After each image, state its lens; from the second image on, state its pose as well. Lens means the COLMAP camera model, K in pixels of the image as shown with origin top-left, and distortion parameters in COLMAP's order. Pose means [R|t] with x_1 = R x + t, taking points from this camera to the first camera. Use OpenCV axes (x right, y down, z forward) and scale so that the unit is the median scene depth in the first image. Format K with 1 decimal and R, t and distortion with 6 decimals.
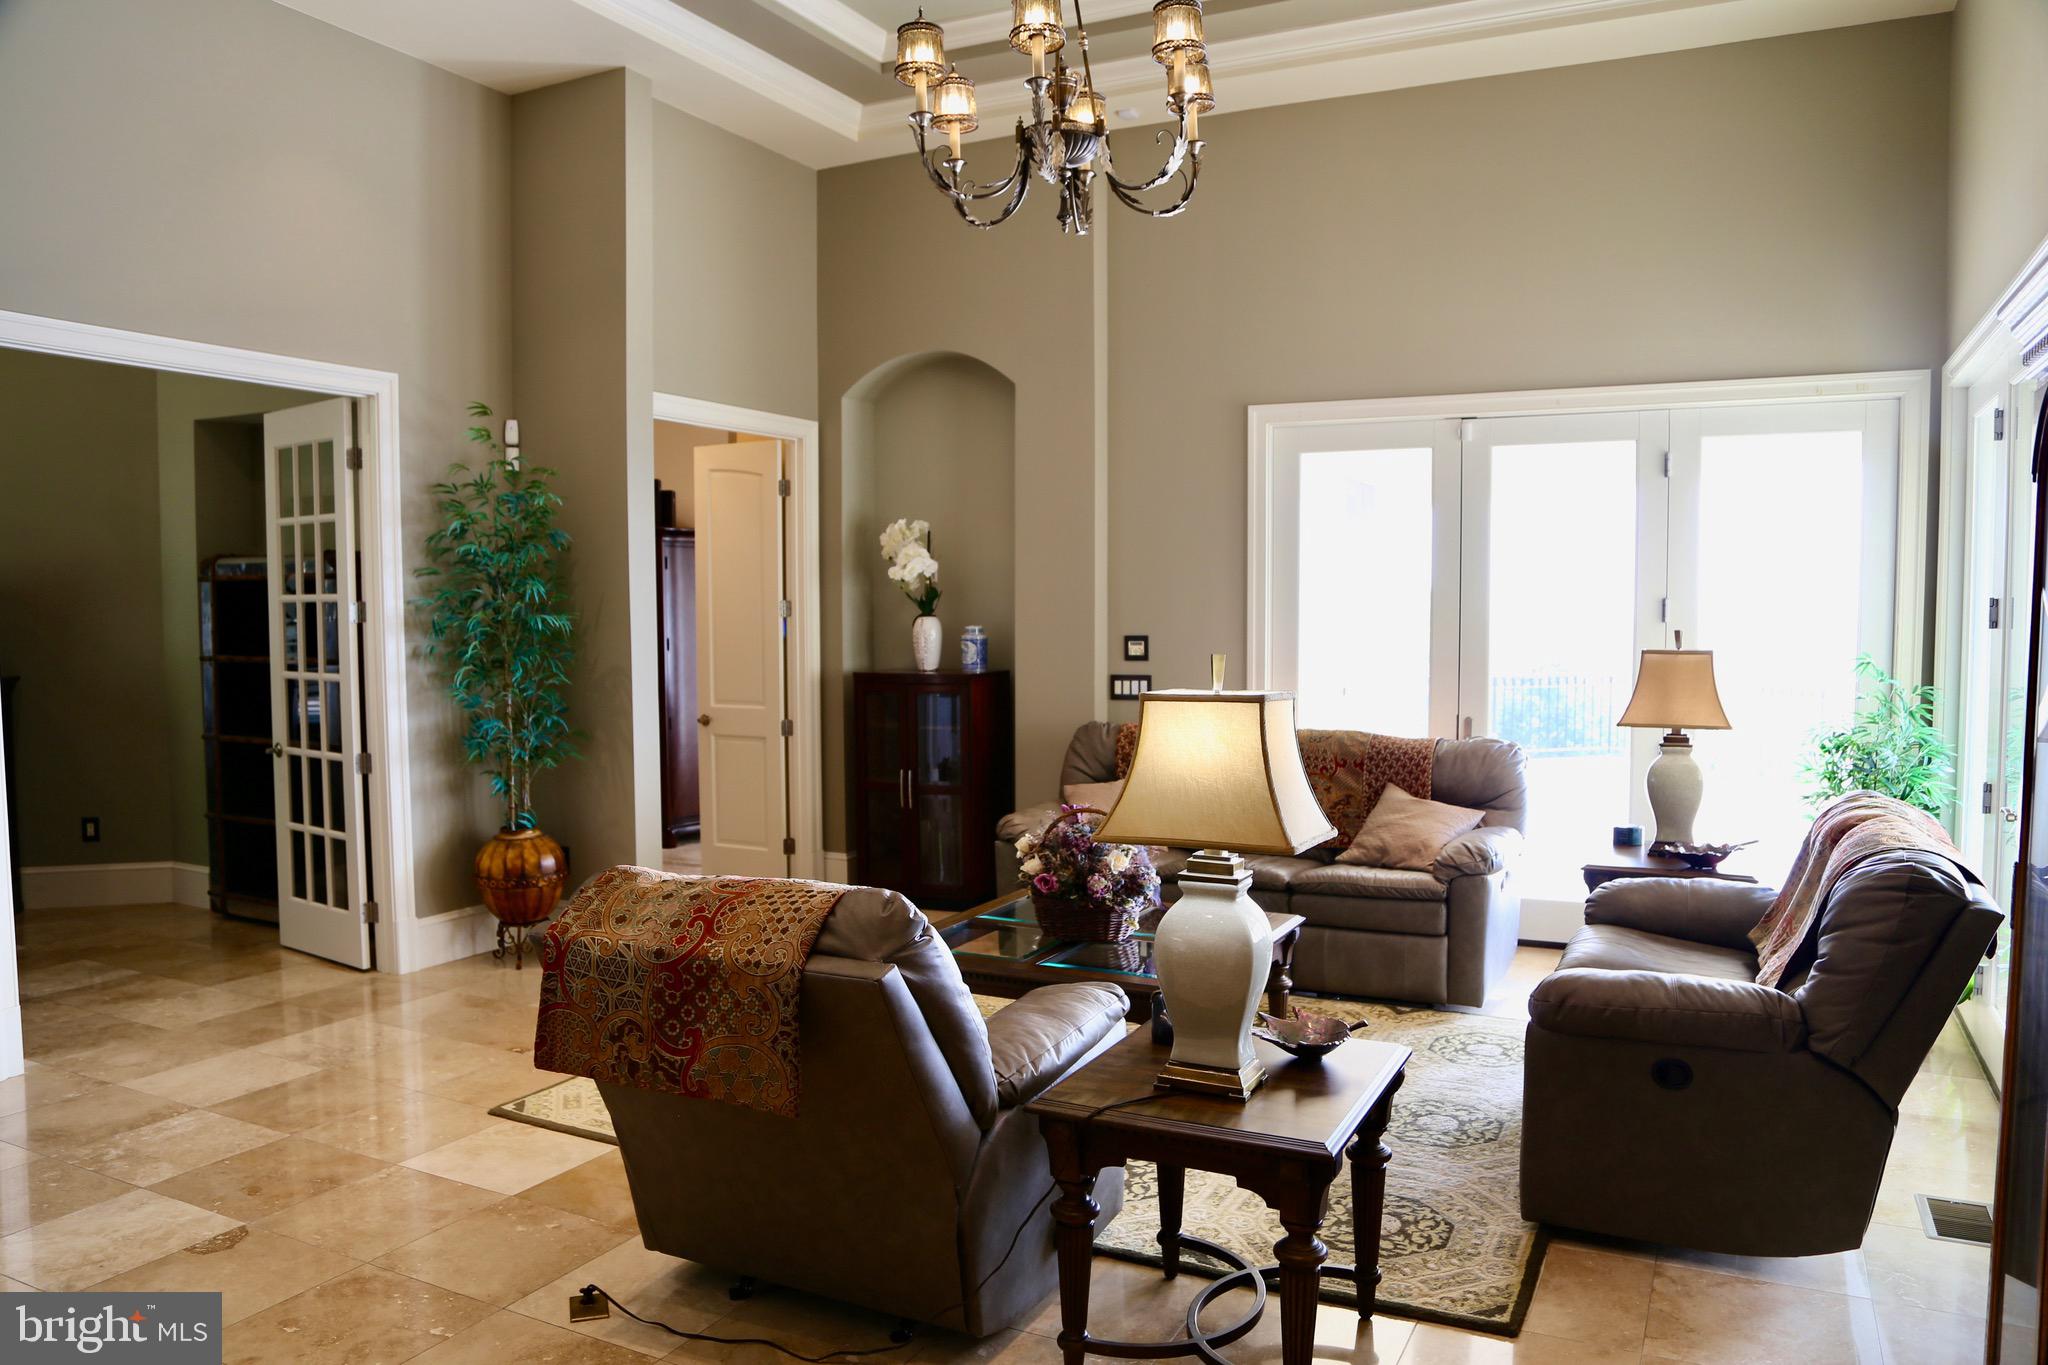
lens RADIAL K [[1492.4, 0, 1024.0], [0, 1492.4, 682.5], [0, 0, 1]] dist [-0.011199, -0.003091]
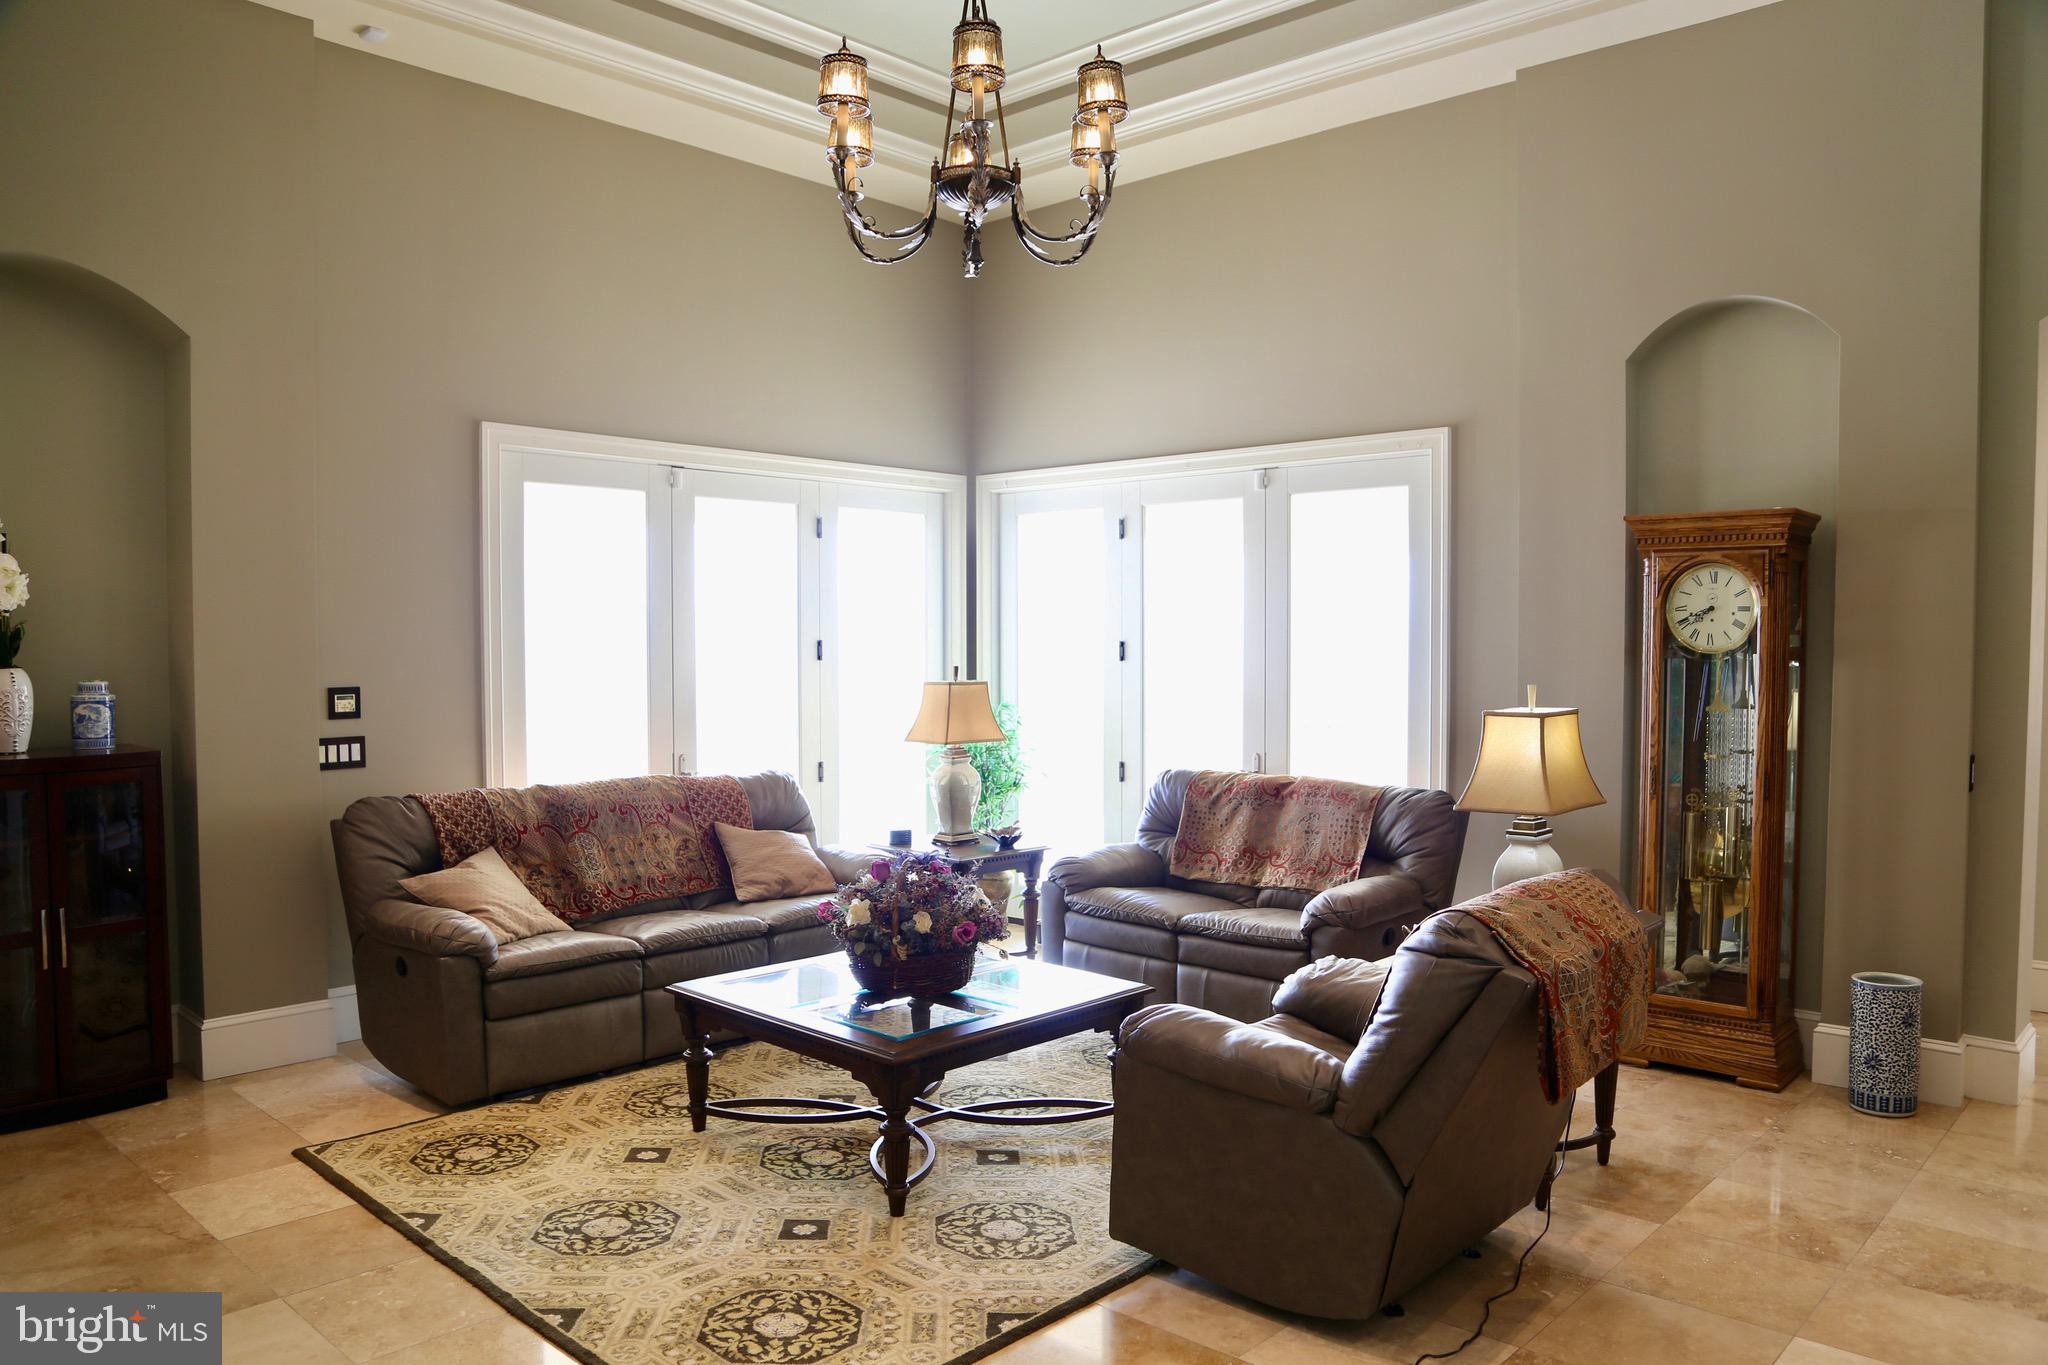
lens RADIAL K [[1492.4, 0, 1024.0], [0, 1492.4, 682.5], [0, 0, 1]] dist [-0.011199, -0.003091]
pose [[0.305274, -0.029895, 0.951795, -0.615131], [0.049615, 0.998649, 0.015453, -0.030833], [-0.950971, 0.042506, 0.306345, 0.452107]]
